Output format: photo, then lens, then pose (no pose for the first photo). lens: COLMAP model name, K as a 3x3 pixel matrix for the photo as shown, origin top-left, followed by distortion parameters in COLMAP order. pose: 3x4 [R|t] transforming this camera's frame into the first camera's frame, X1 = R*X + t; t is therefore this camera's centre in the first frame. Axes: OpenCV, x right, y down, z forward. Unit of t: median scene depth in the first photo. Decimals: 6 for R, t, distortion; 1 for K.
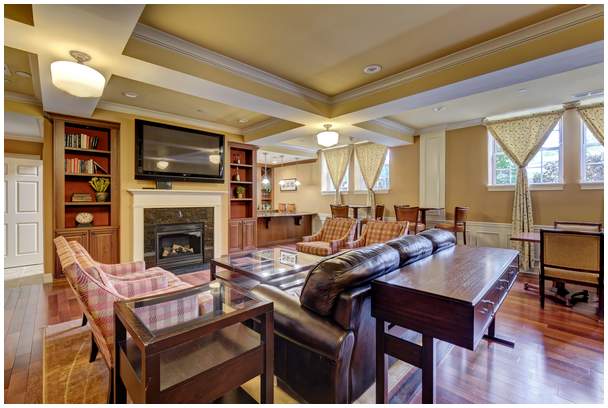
lens RADIAL K [[269.6, 0, 304.1], [0, 269.6, 201.0], [0, 0, 1]] dist [0.002764, -0.000183]
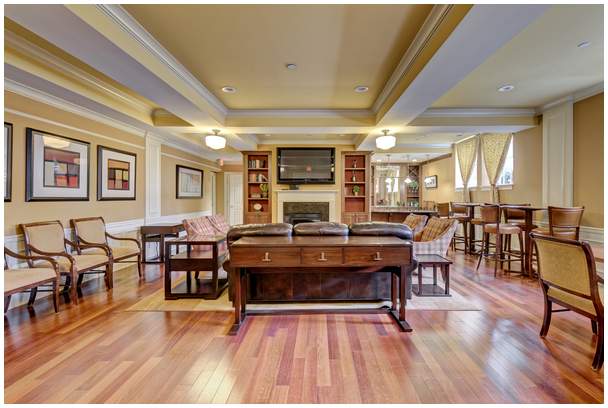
lens RADIAL K [[269.6, 0, 306.5], [0, 269.6, 199.7], [0, 0, 1]] dist [0.002764, -0.000183]
pose [[0.711425, 0.009469, -0.702699, 0.528477], [-0.006172, 0.999955, 0.007225, 0.000666], [0.702735, -0.000803, 0.711451, -0.030753]]
